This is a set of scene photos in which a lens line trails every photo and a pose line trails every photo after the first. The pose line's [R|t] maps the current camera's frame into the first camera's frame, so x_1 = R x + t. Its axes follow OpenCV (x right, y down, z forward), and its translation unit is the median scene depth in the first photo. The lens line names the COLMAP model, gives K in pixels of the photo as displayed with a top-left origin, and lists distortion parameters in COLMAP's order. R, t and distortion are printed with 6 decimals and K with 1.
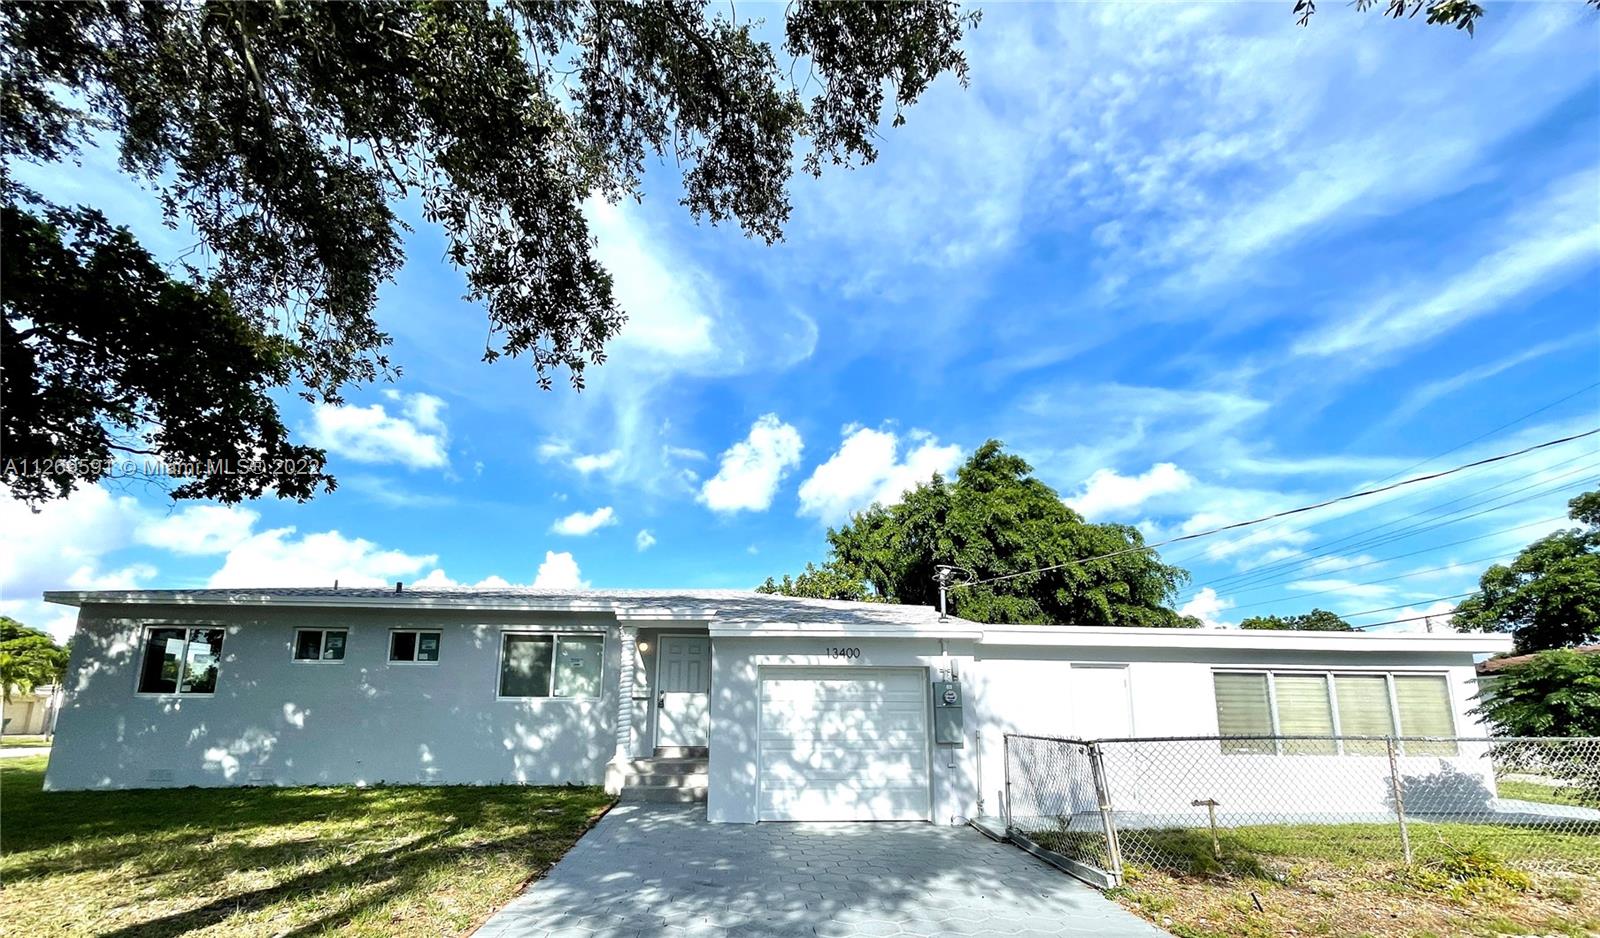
lens RADIAL K [[804.5, 0, 783.3], [0, 804.5, 522.6], [0, 0, 1]] dist [0.000481, -0.005255]
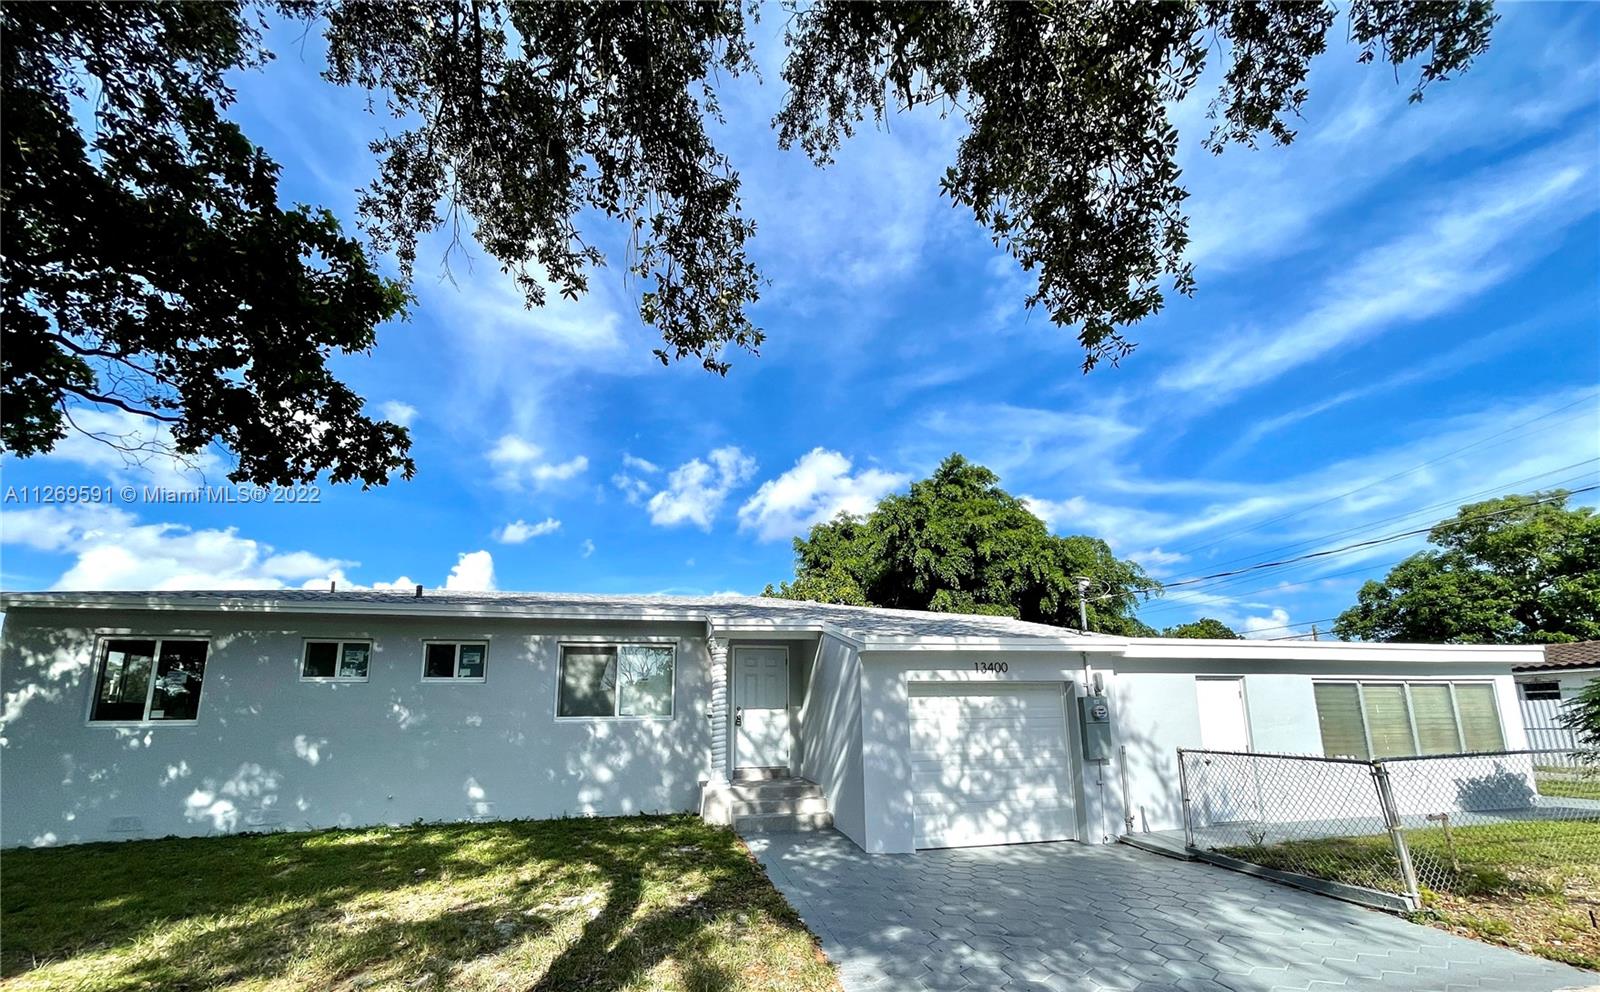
lens RADIAL K [[794.9, 0, 796.1], [0, 794.9, 511.6], [0, 0, 1]] dist [-0.008695, -0.002280]
pose [[0.982283, 0.028831, 0.185172, -0.264932], [-0.024710, 0.999394, -0.024524, 0.005293], [-0.185767, 0.019514, 0.982400, 0.099297]]
